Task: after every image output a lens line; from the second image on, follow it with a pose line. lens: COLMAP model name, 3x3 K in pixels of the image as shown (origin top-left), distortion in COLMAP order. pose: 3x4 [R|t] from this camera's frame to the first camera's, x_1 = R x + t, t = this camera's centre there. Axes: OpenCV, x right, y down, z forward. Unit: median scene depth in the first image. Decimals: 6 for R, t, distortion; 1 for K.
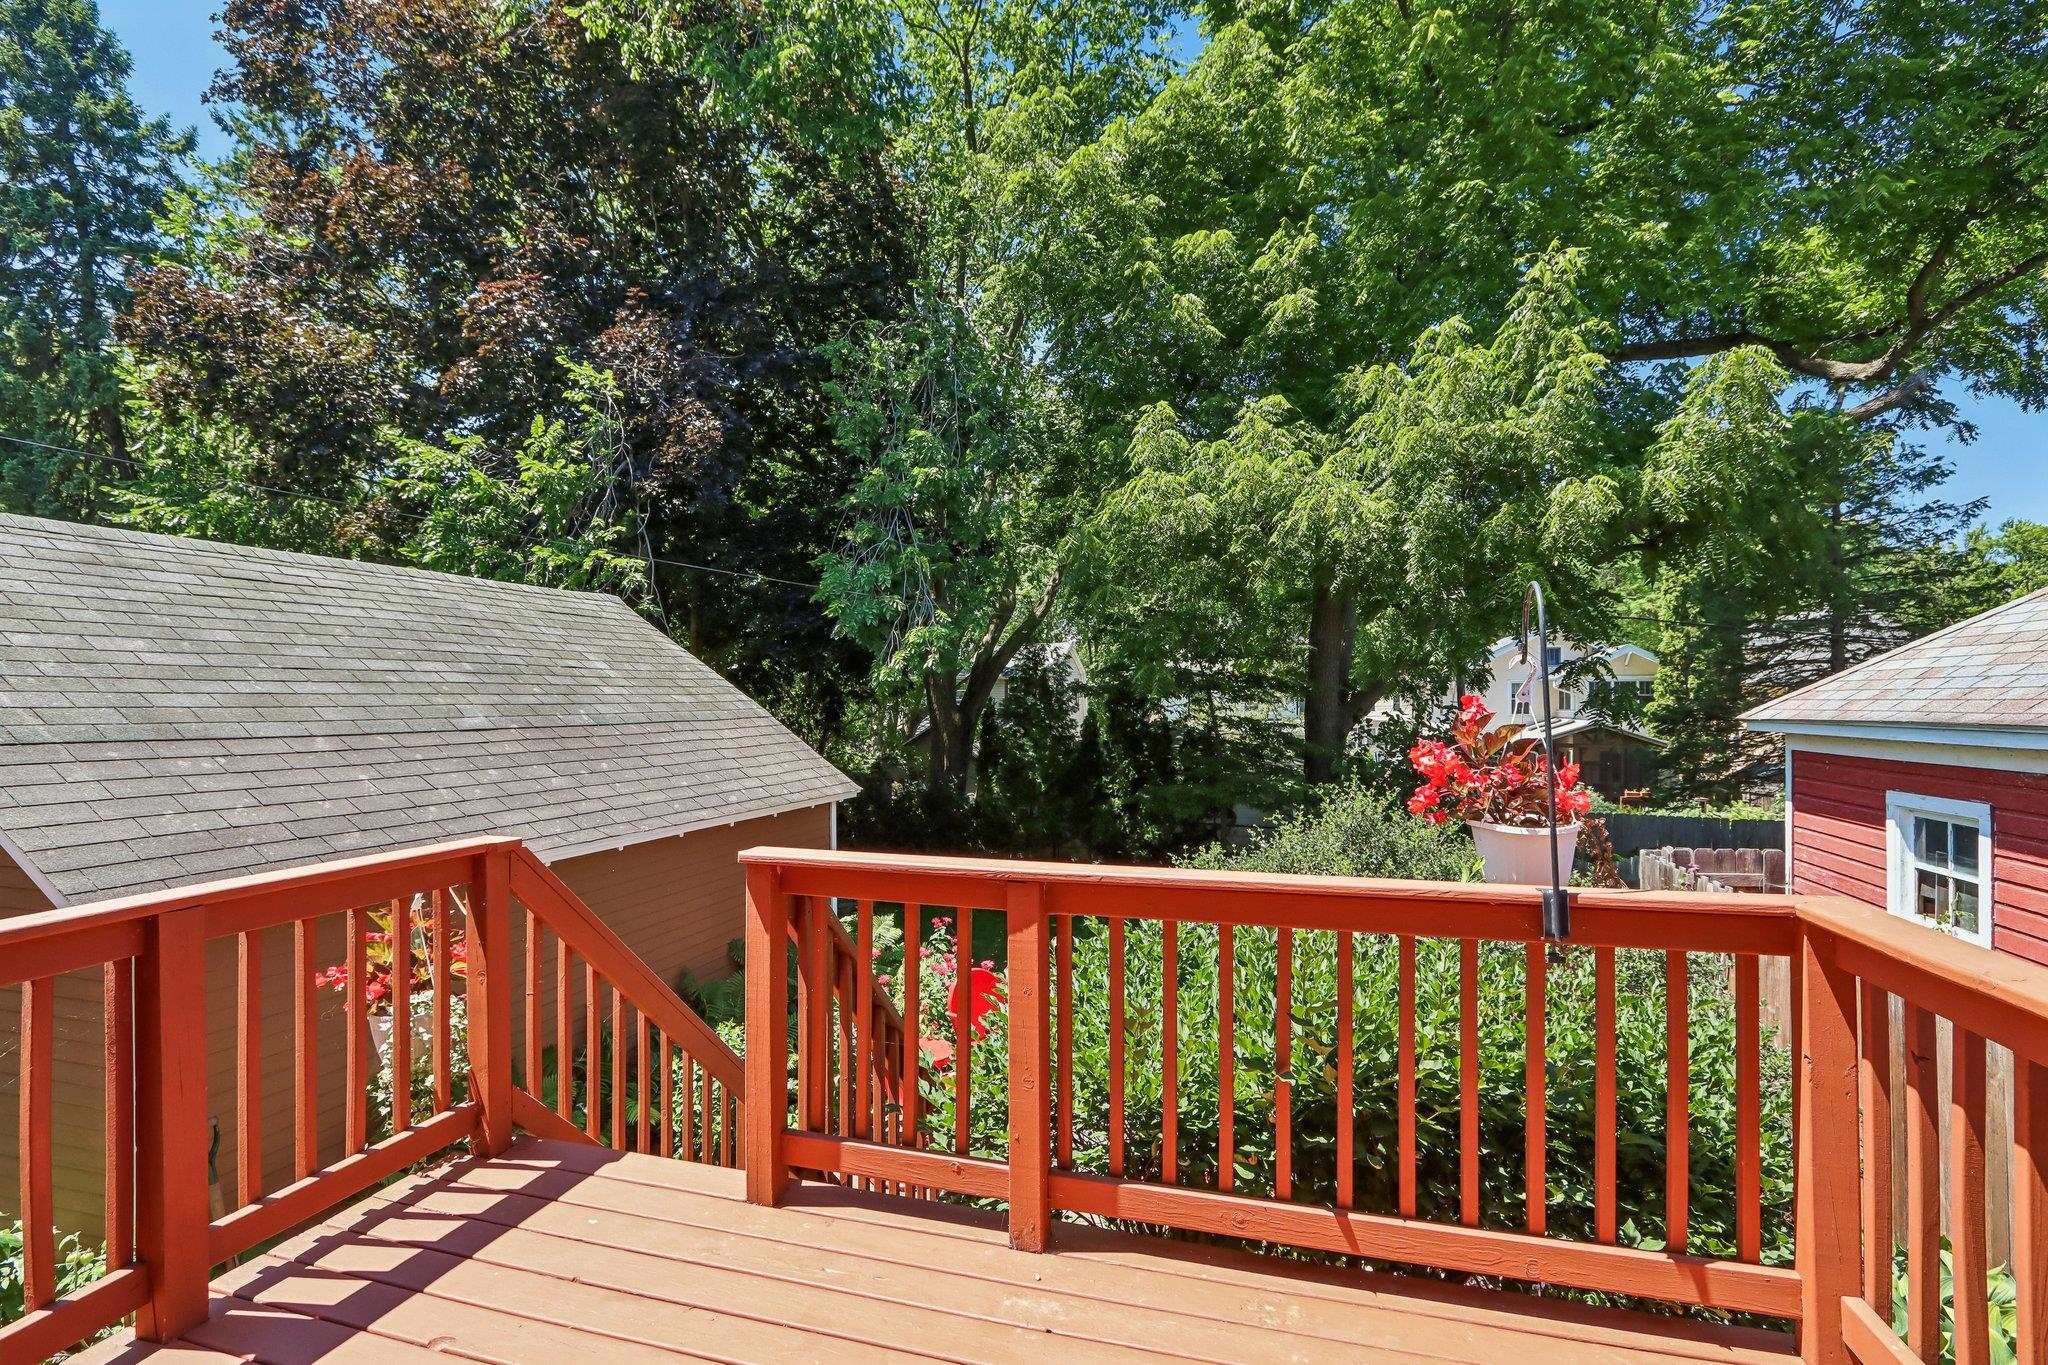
lens RADIAL K [[991.3, 0, 1001.7], [0, 991.3, 677.0], [0, 0, 1]] dist [-0.013996, 0.001009]
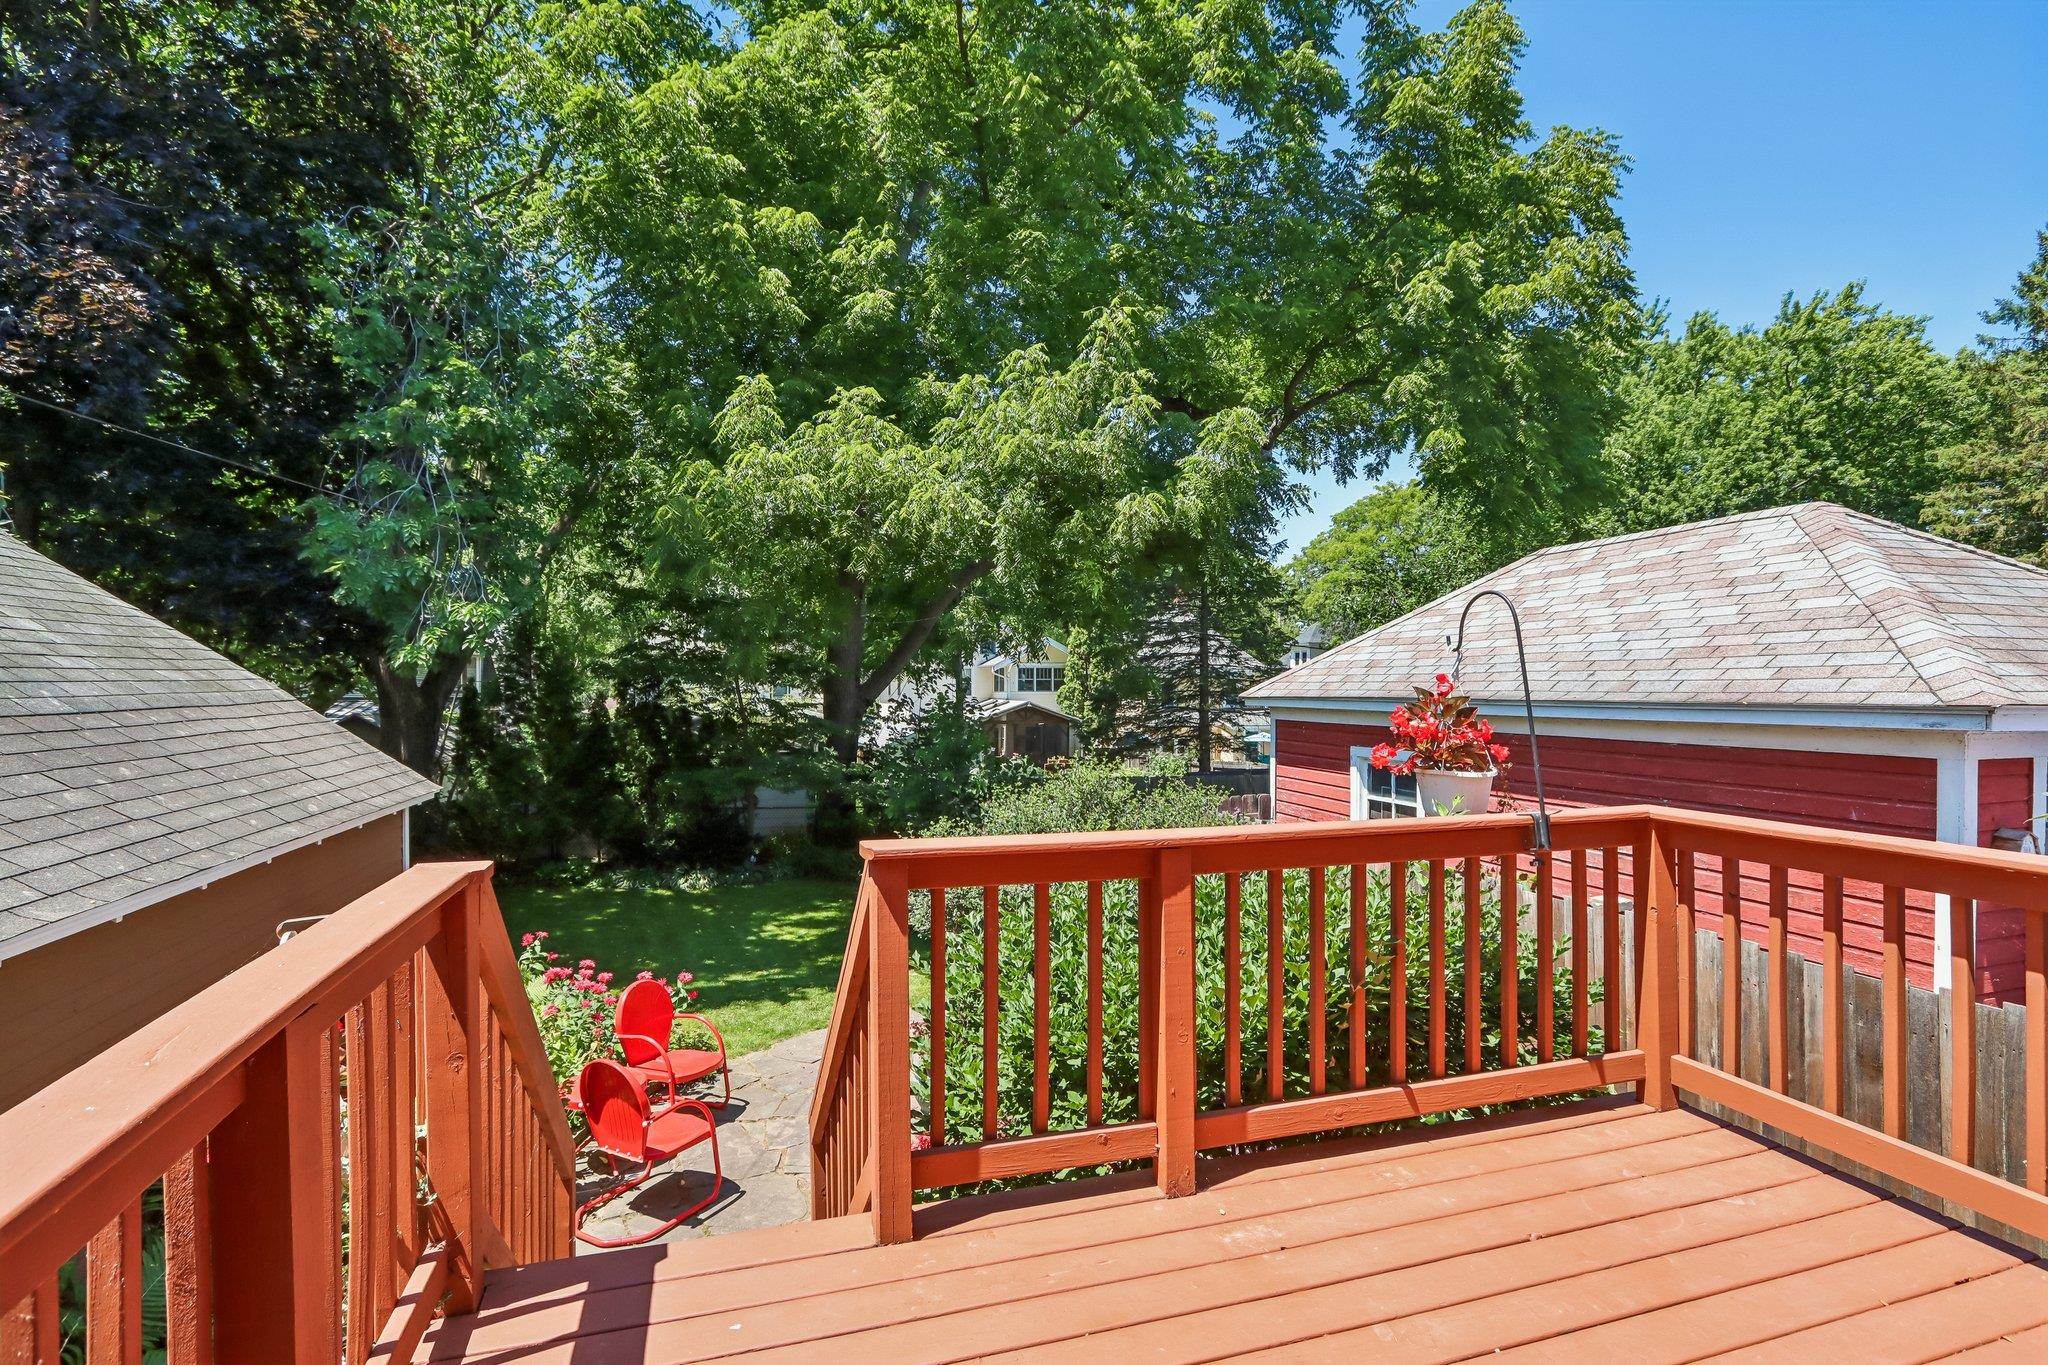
lens RADIAL K [[979.8, 0, 1029.2], [0, 979.8, 671.3], [0, 0, 1]] dist [-0.010004, -0.000016]
pose [[0.825871, 0.009321, 0.563782, -0.158696], [-0.015459, 0.999862, 0.006115, 0.003252], [-0.563647, -0.013766, 0.825901, 0.052449]]
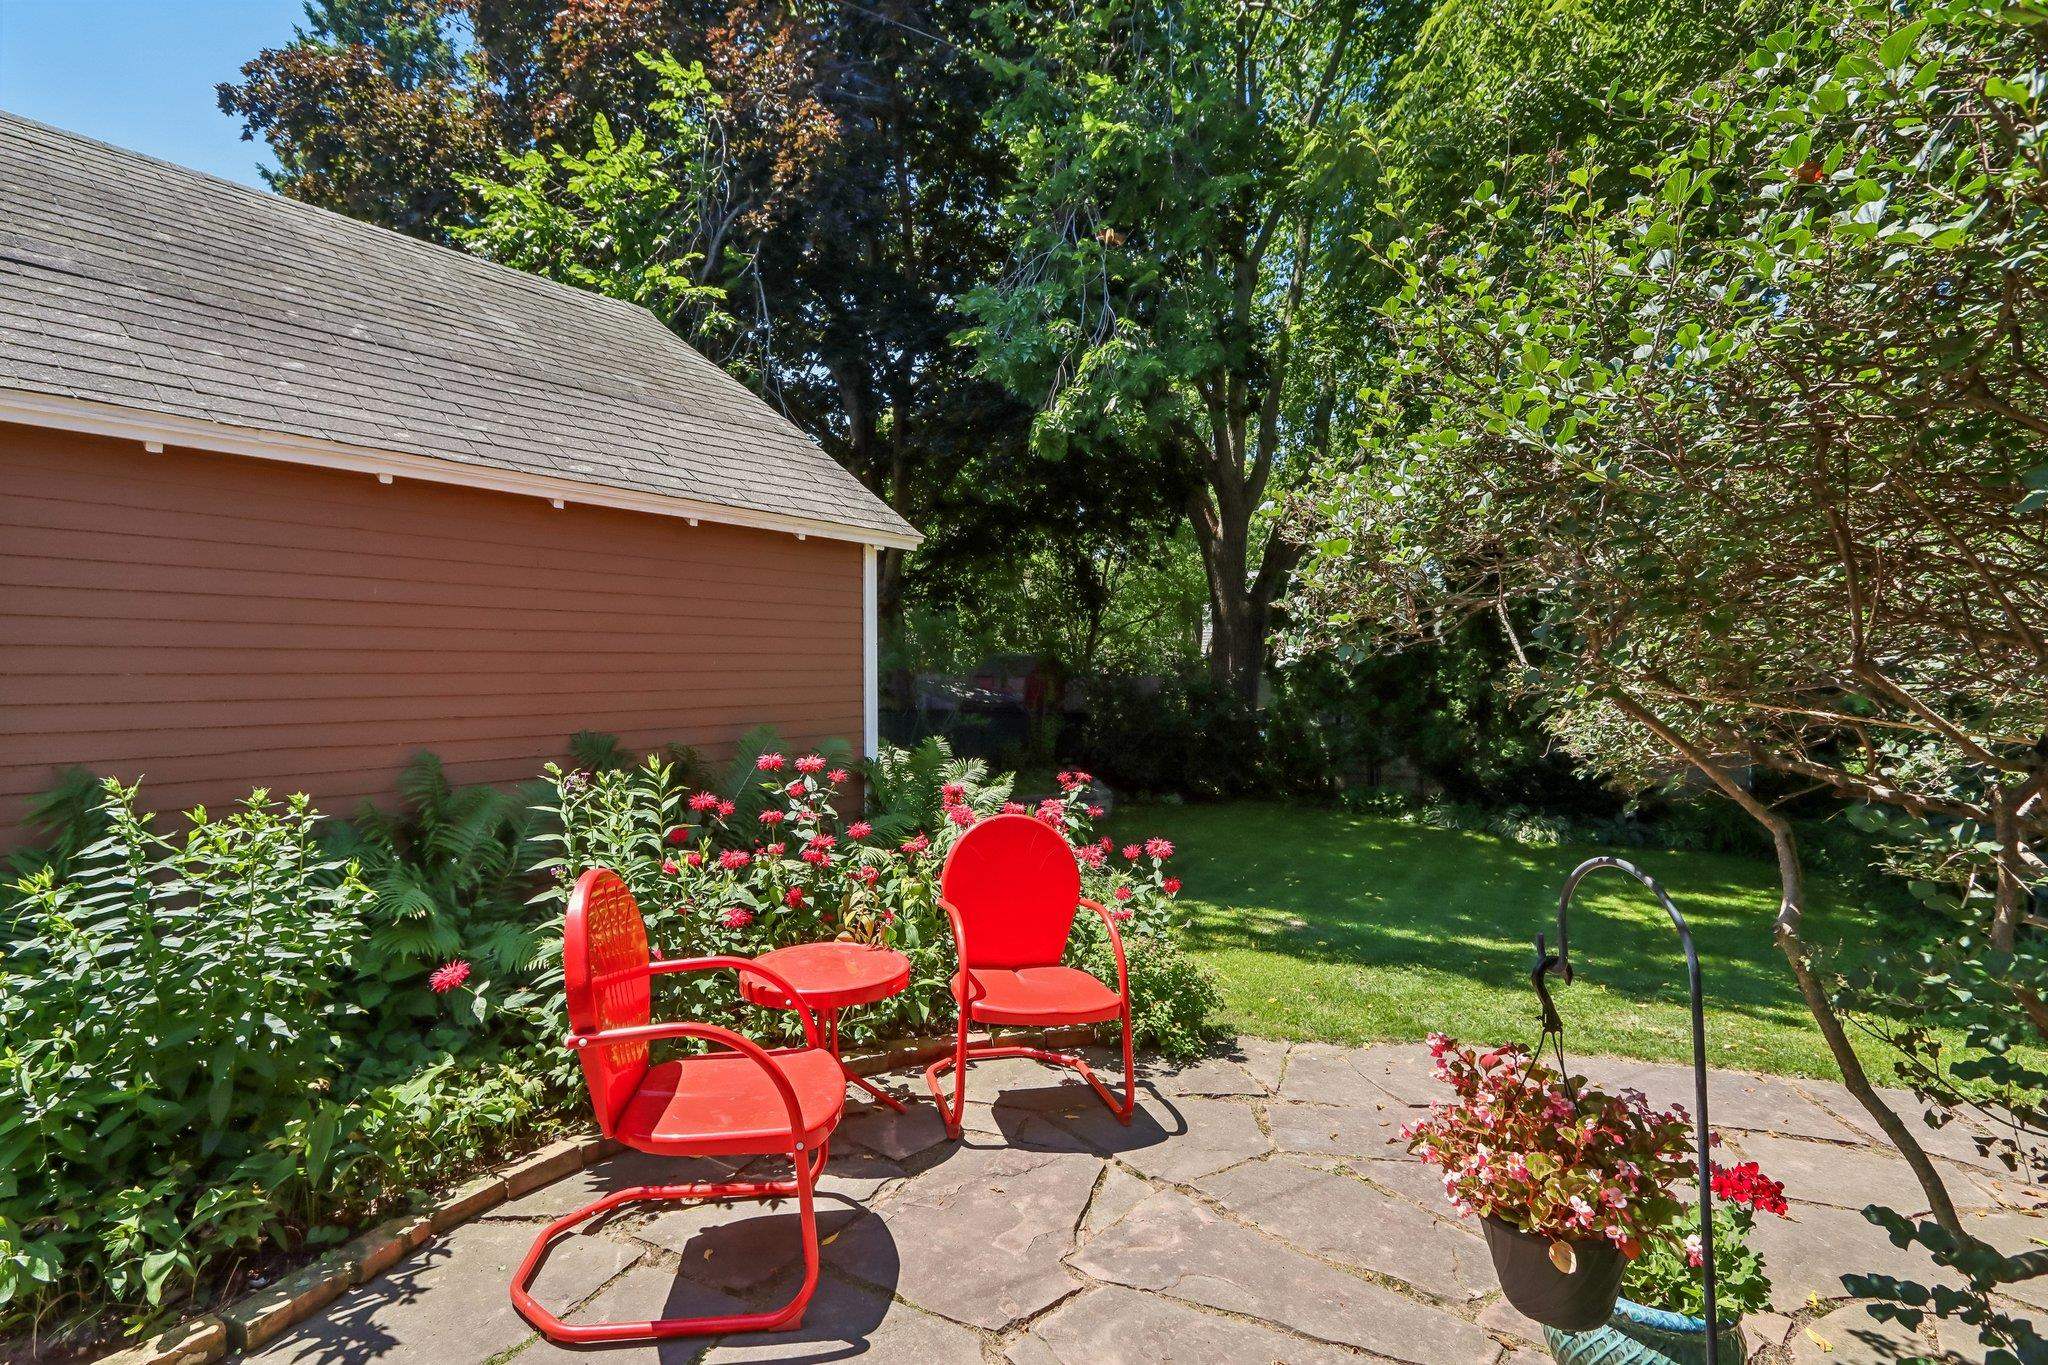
lens RADIAL K [[958.6, 0, 1025.1], [0, 958.6, 688.1], [0, 0, 1]] dist [-0.006746, 0.000197]
pose [[0.940271, 0.011314, -0.340238, 0.094195], [-0.000443, 0.999487, 0.032011, 0.151303], [0.340426, -0.029948, 0.939794, 0.398349]]
